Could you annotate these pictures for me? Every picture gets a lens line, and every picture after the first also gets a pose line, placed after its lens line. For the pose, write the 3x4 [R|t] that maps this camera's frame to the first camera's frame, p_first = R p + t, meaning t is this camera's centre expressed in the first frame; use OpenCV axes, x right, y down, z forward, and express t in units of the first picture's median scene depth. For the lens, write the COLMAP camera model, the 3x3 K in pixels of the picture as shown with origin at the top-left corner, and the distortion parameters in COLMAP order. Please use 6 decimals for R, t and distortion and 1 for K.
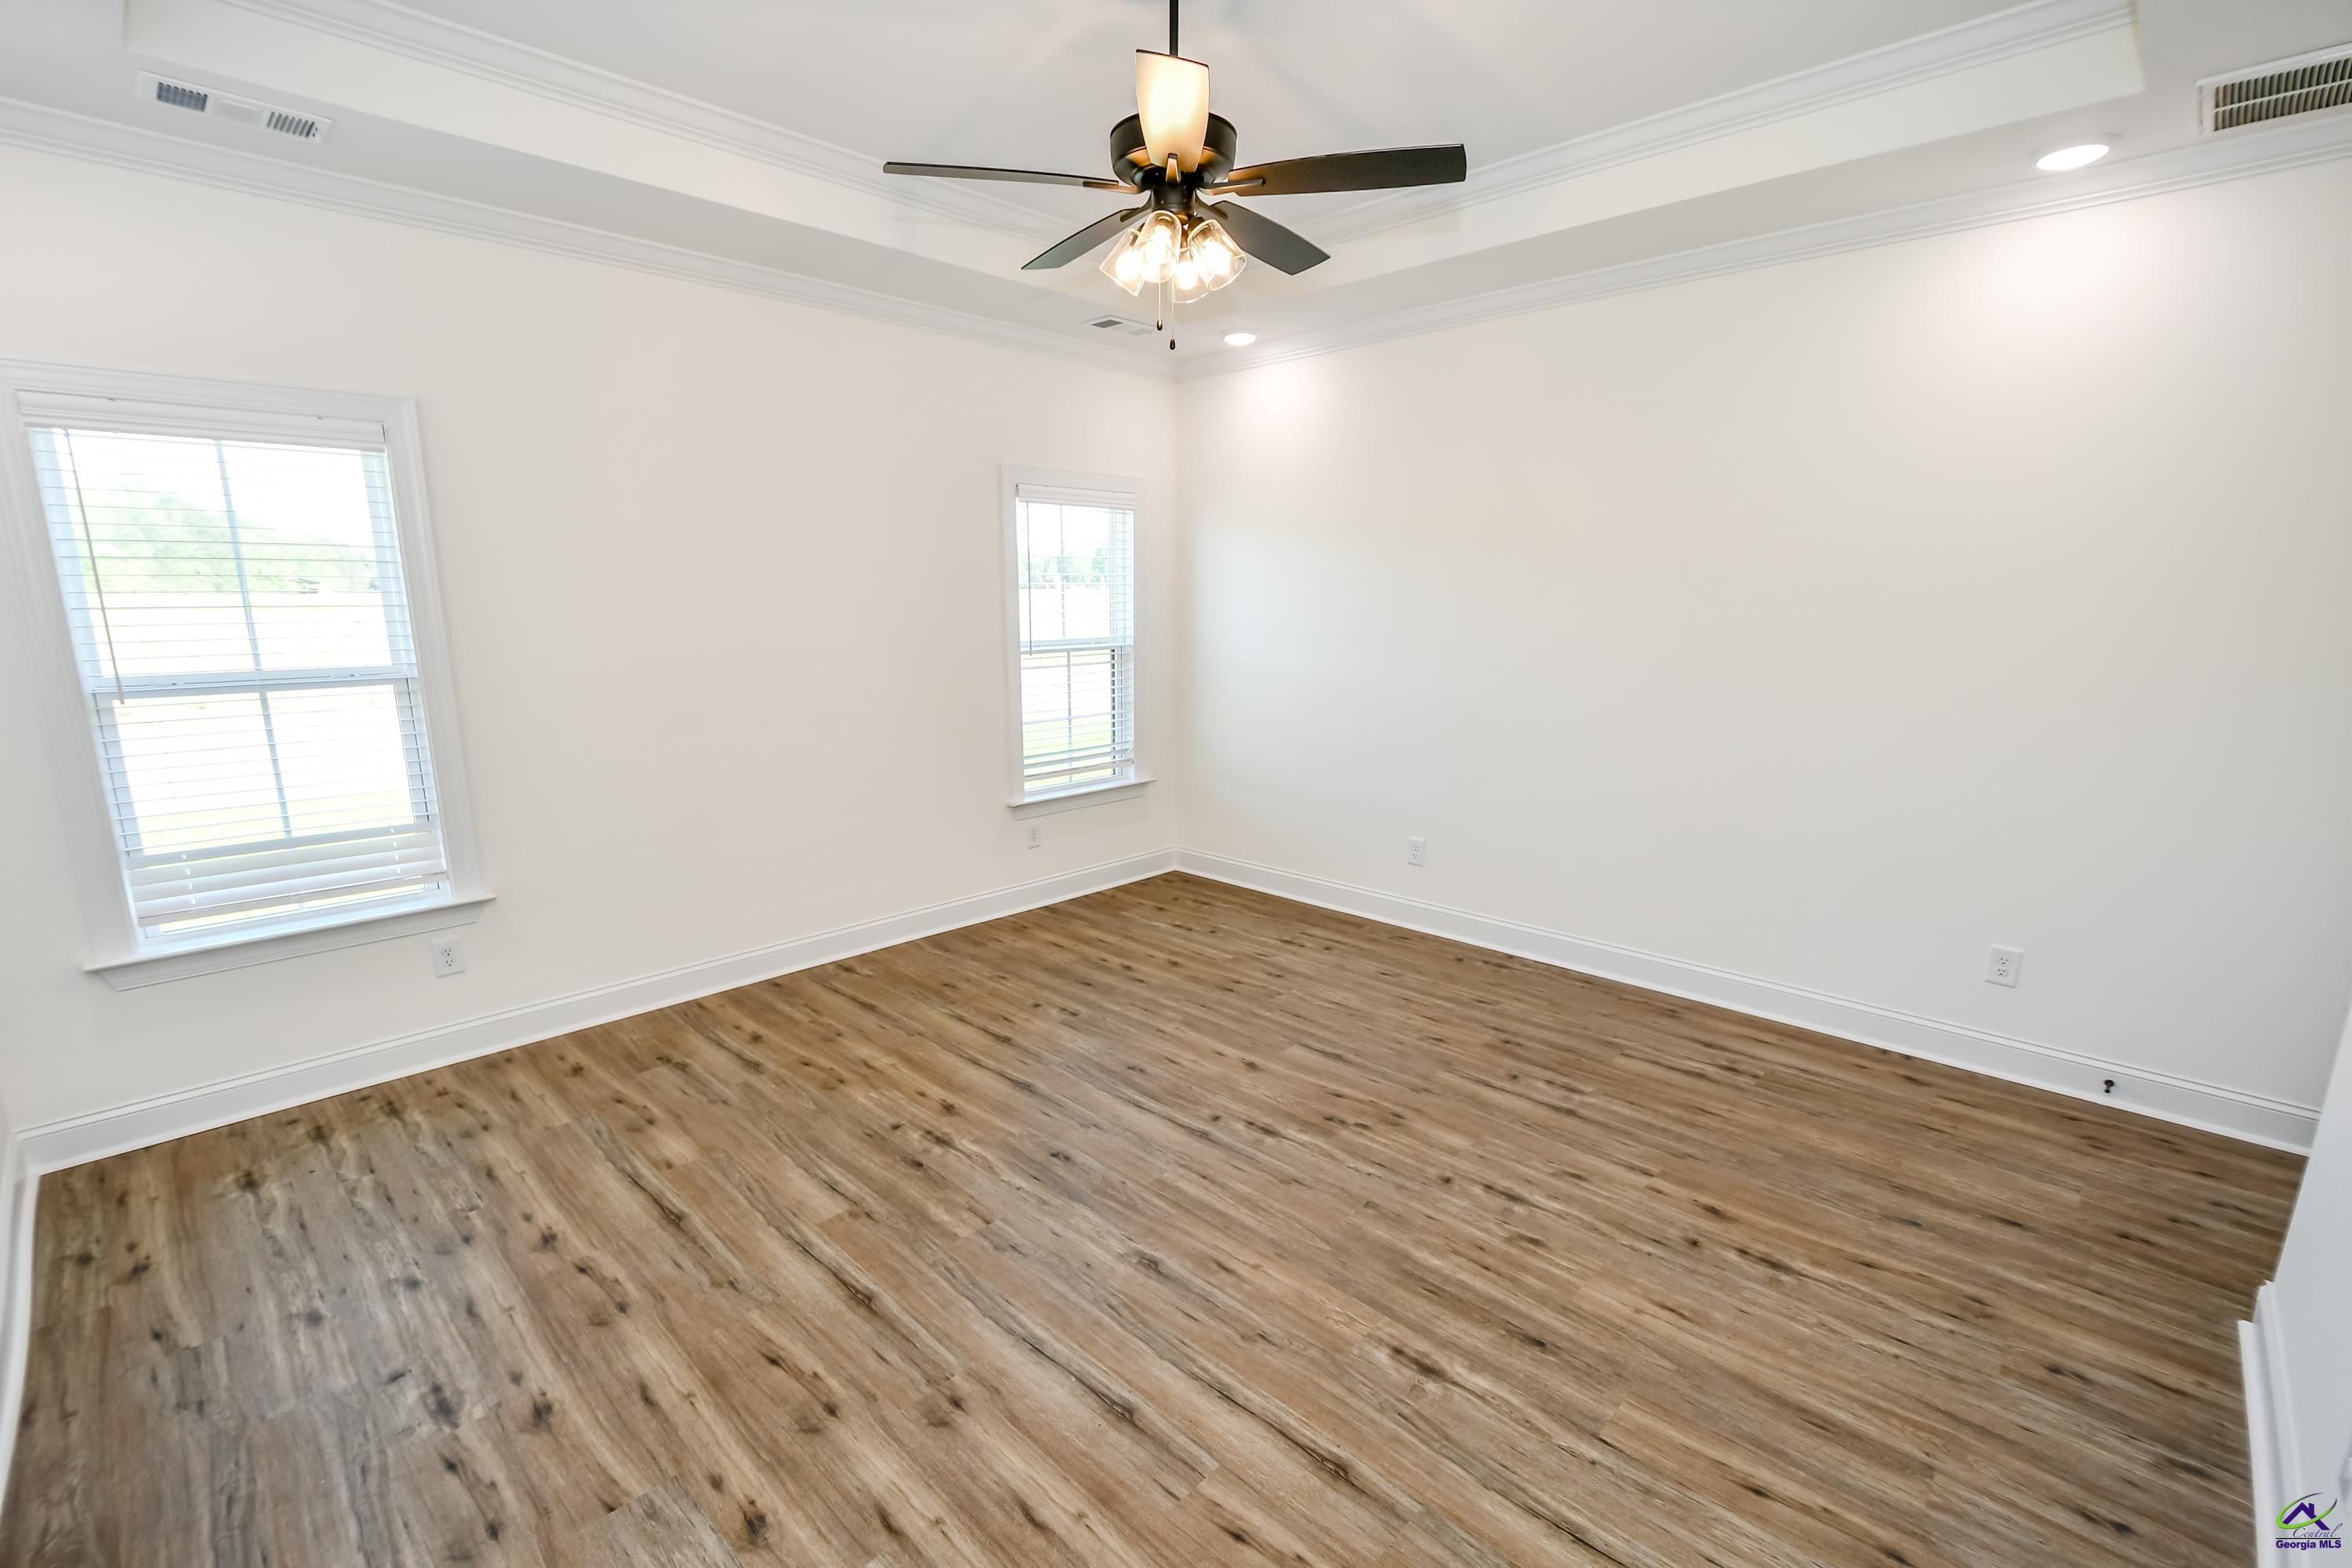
lens RADIAL K [[1031.2, 0, 1148.9], [0, 1031.2, 816.1], [0, 0, 1]] dist [0.006911, -0.007019]
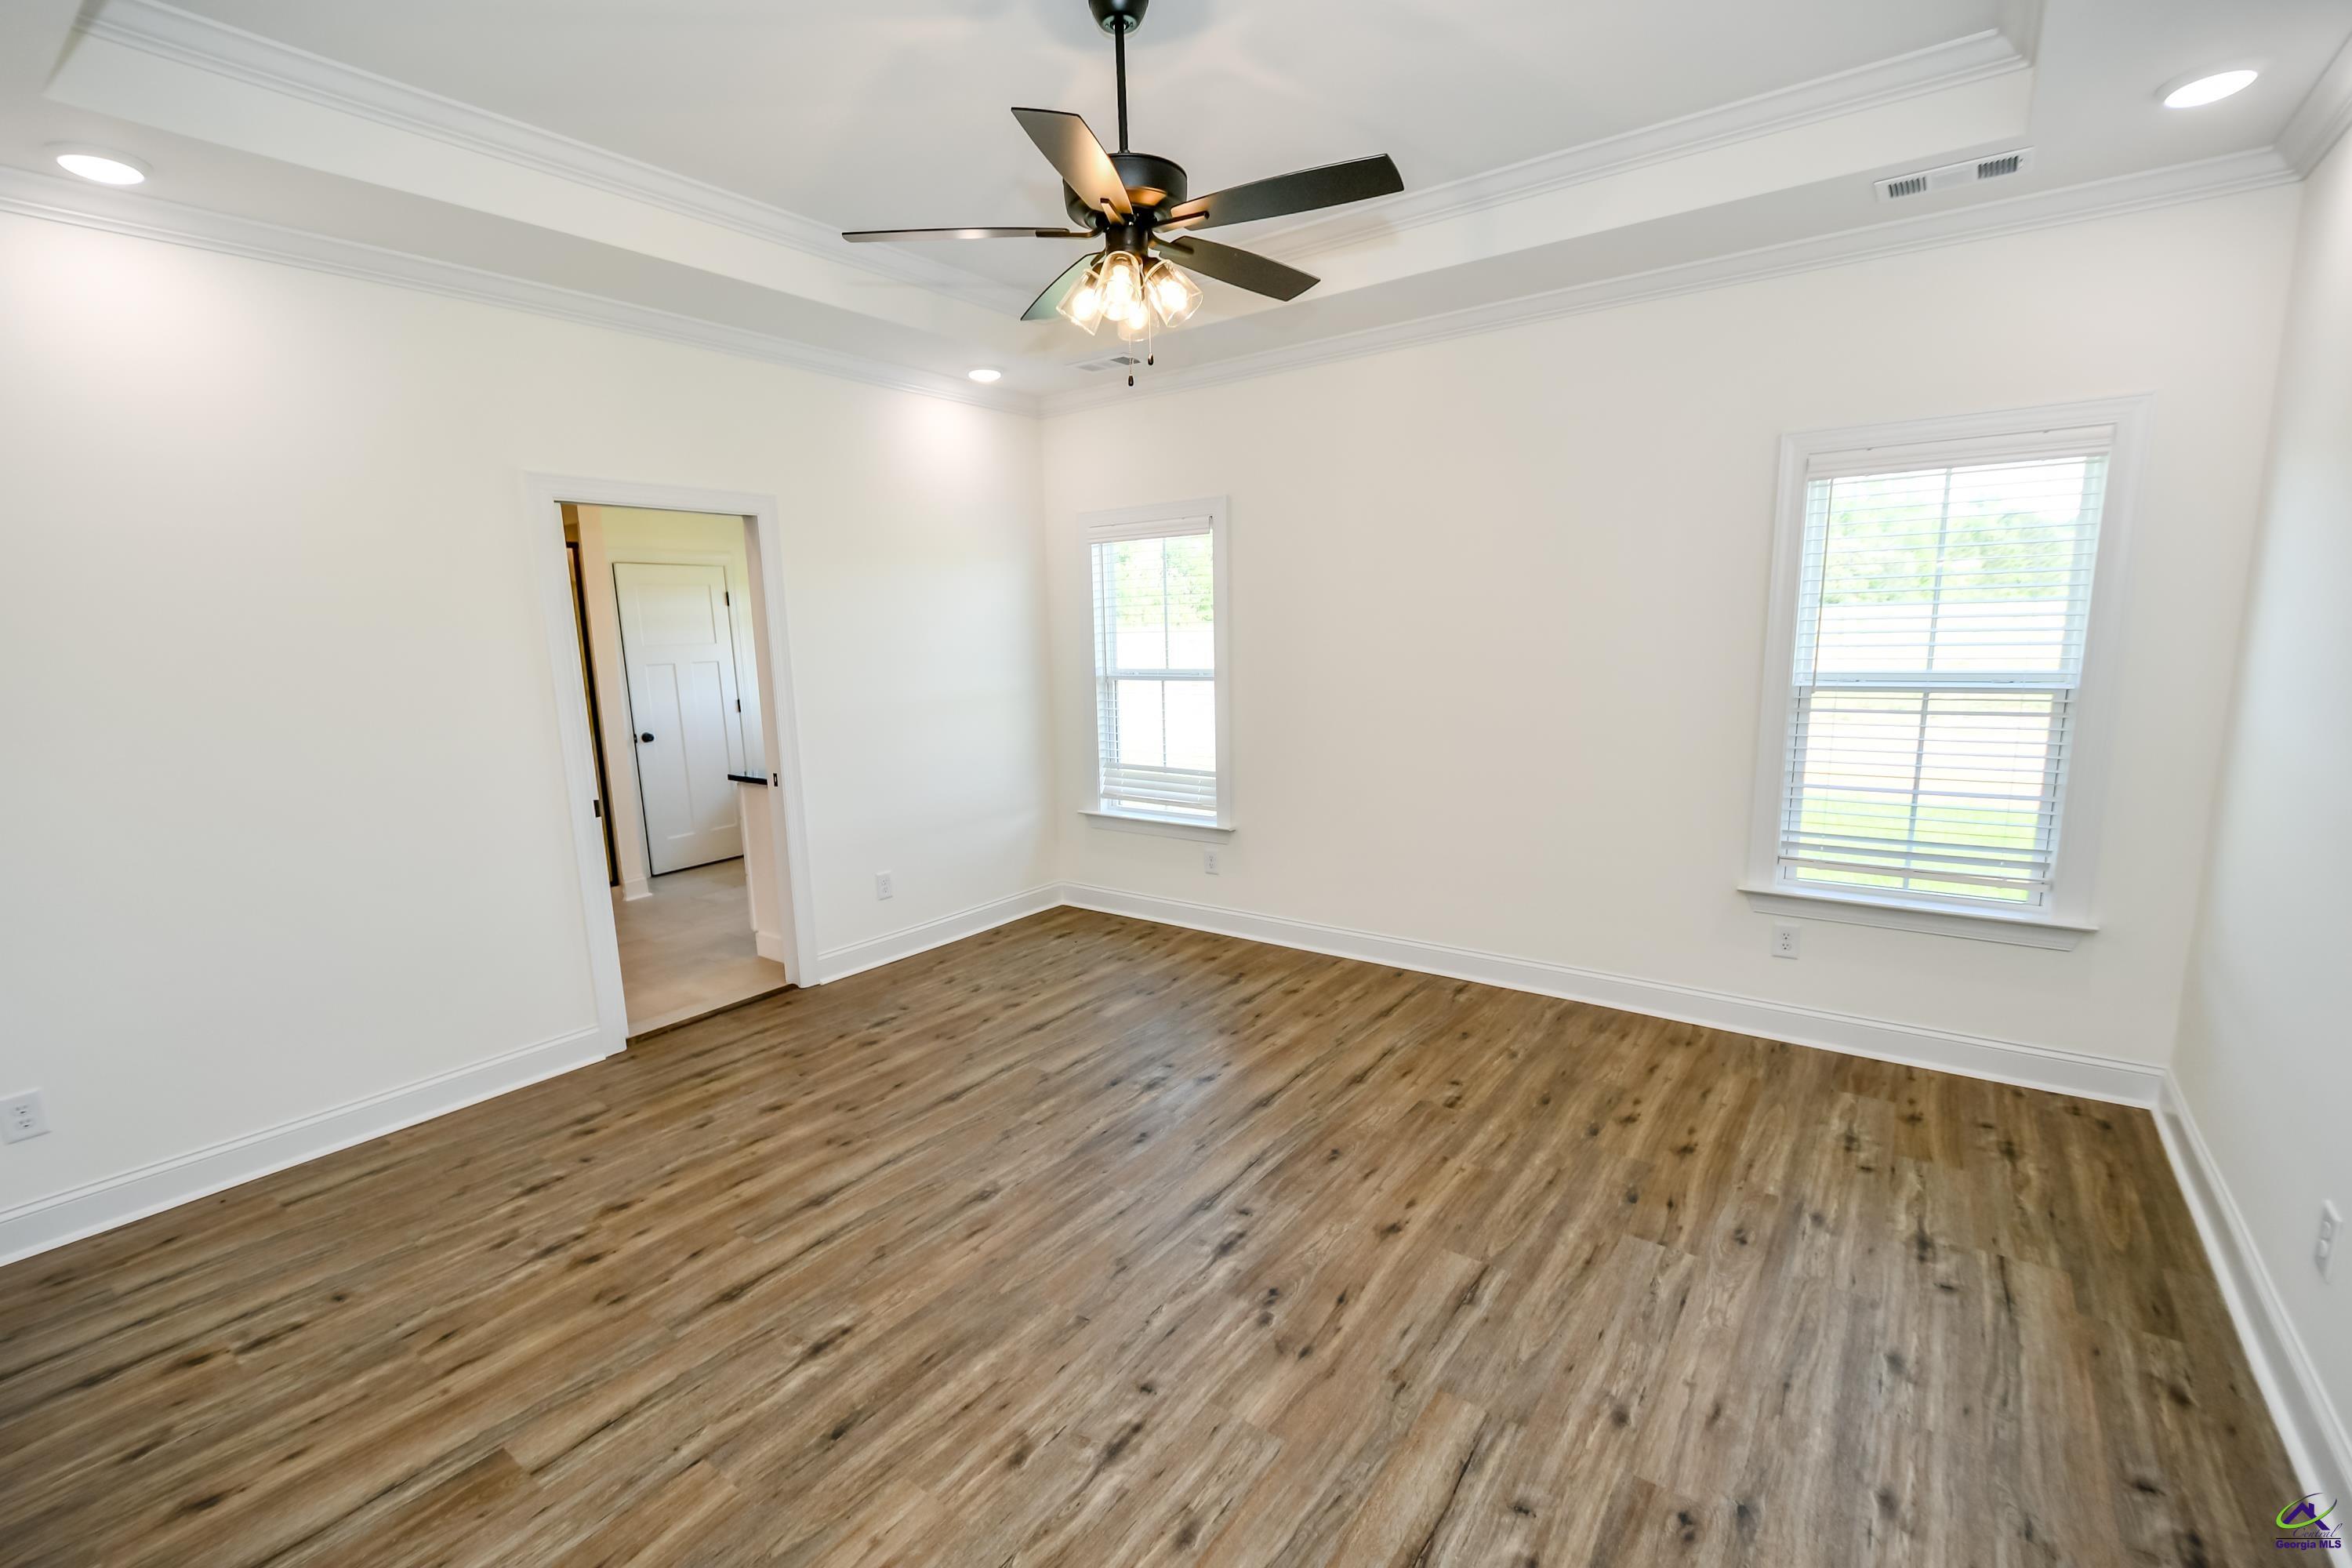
lens RADIAL K [[1031.2, 0, 1148.9], [0, 1031.2, 816.1], [0, 0, 1]] dist [0.006911, -0.007019]
pose [[0.131978, 0.176727, -0.975371, 0.811708], [-0.182840, 0.971435, 0.151274, -0.147228], [0.974244, 0.158372, 0.160521, 0.687809]]
